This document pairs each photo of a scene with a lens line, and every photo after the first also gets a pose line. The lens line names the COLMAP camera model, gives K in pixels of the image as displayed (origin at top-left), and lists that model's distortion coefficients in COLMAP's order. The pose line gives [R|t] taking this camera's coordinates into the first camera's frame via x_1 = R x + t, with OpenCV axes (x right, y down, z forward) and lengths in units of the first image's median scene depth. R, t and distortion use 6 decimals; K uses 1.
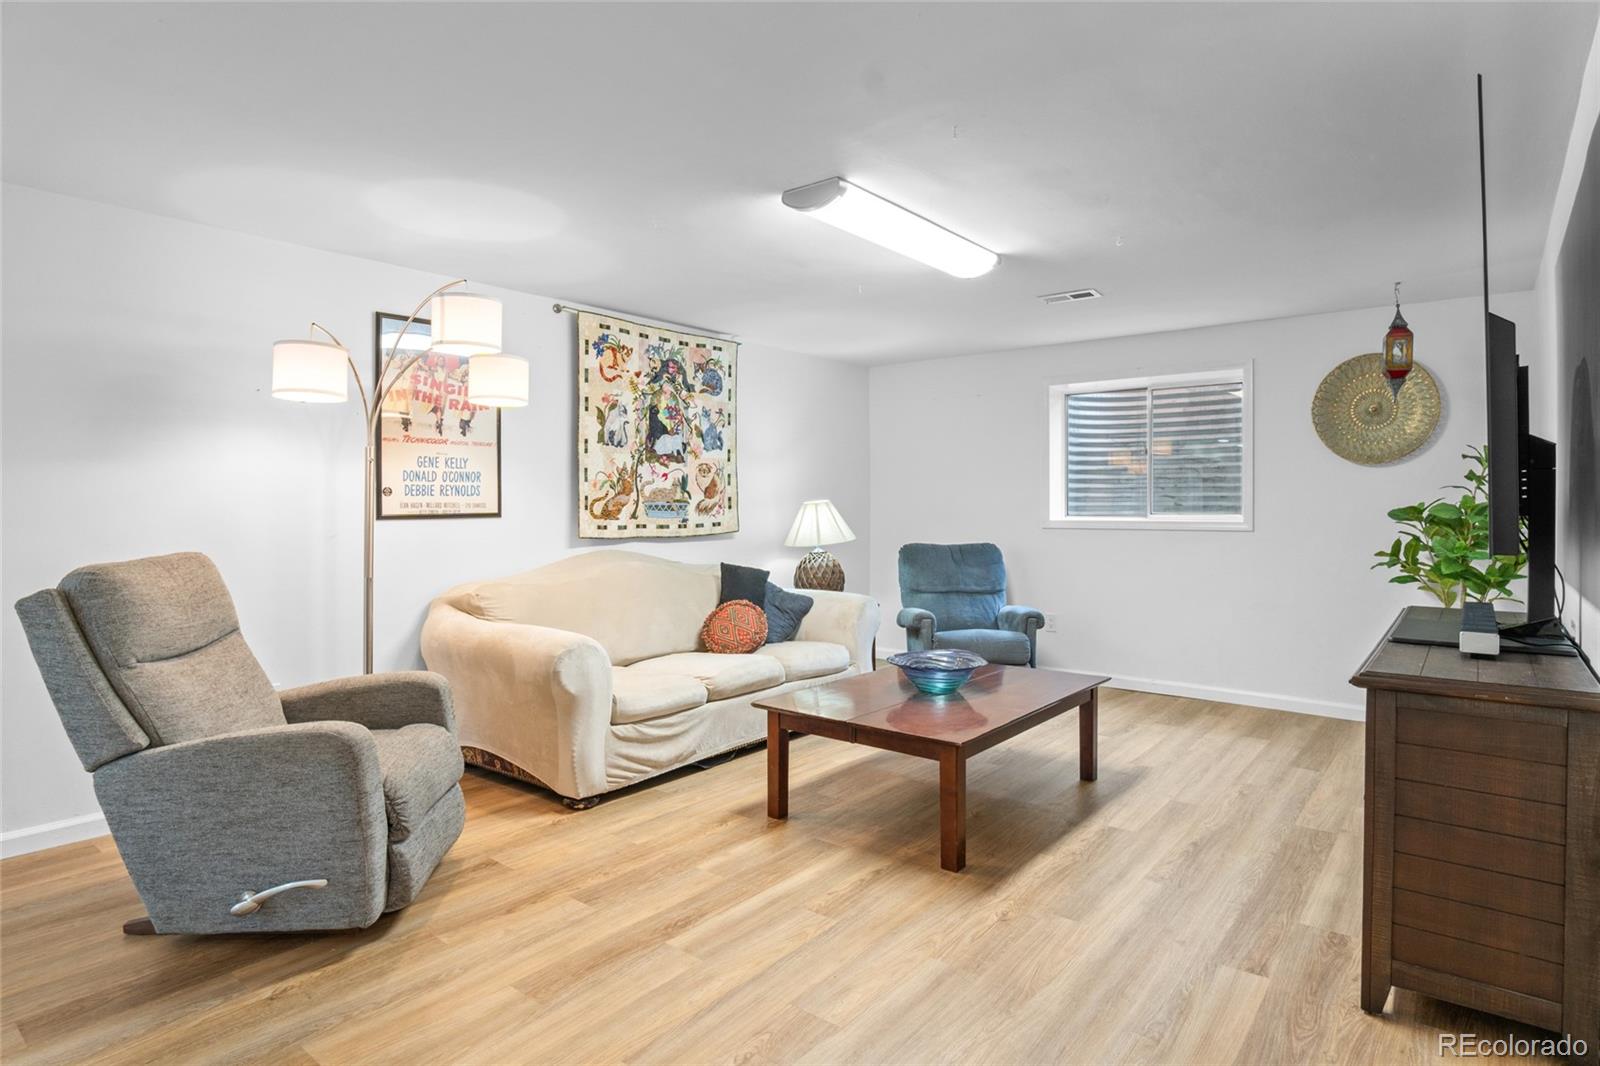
lens RADIAL K [[875.8, 0, 792.8], [0, 875.8, 522.0], [0, 0, 1]] dist [-0.024085, -0.000638]
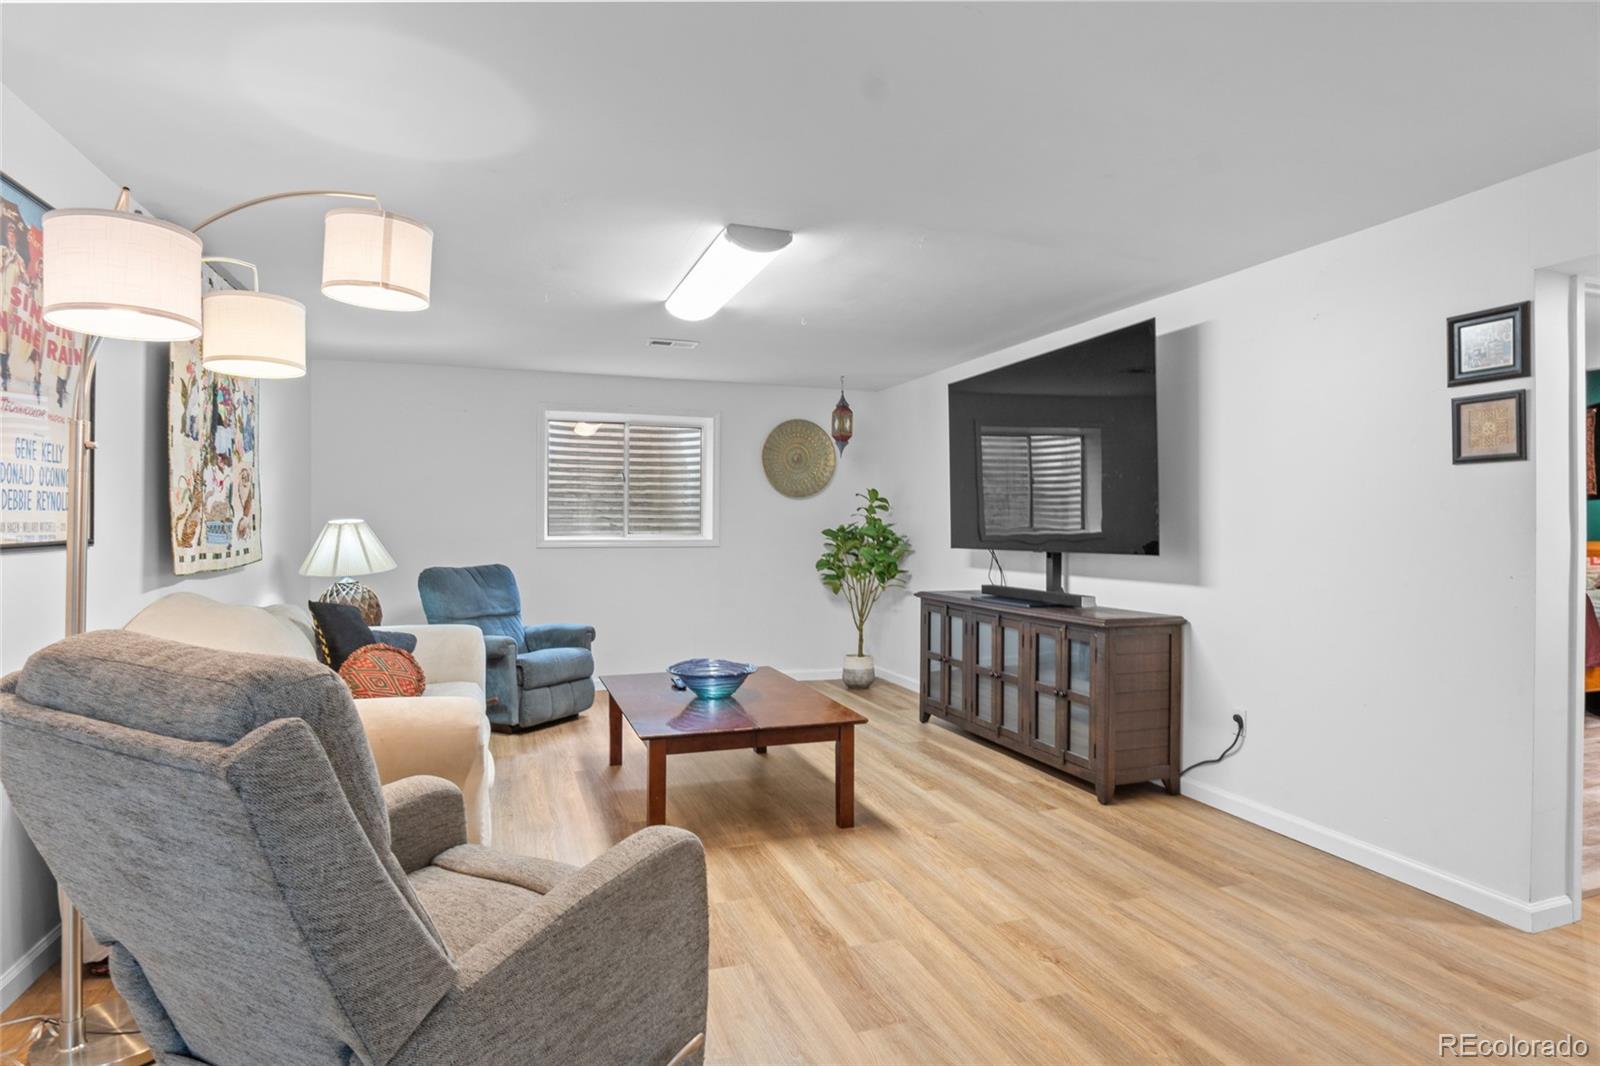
lens RADIAL K [[875.8, 0, 796.7], [0, 875.8, 528.7], [0, 0, 1]] dist [-0.024085, -0.000638]
pose [[0.516298, -0.001187, 0.856408, -0.632531], [0.012623, 0.999901, -0.006224, -0.008010], [-0.856316, 0.014024, 0.516262, 0.298083]]
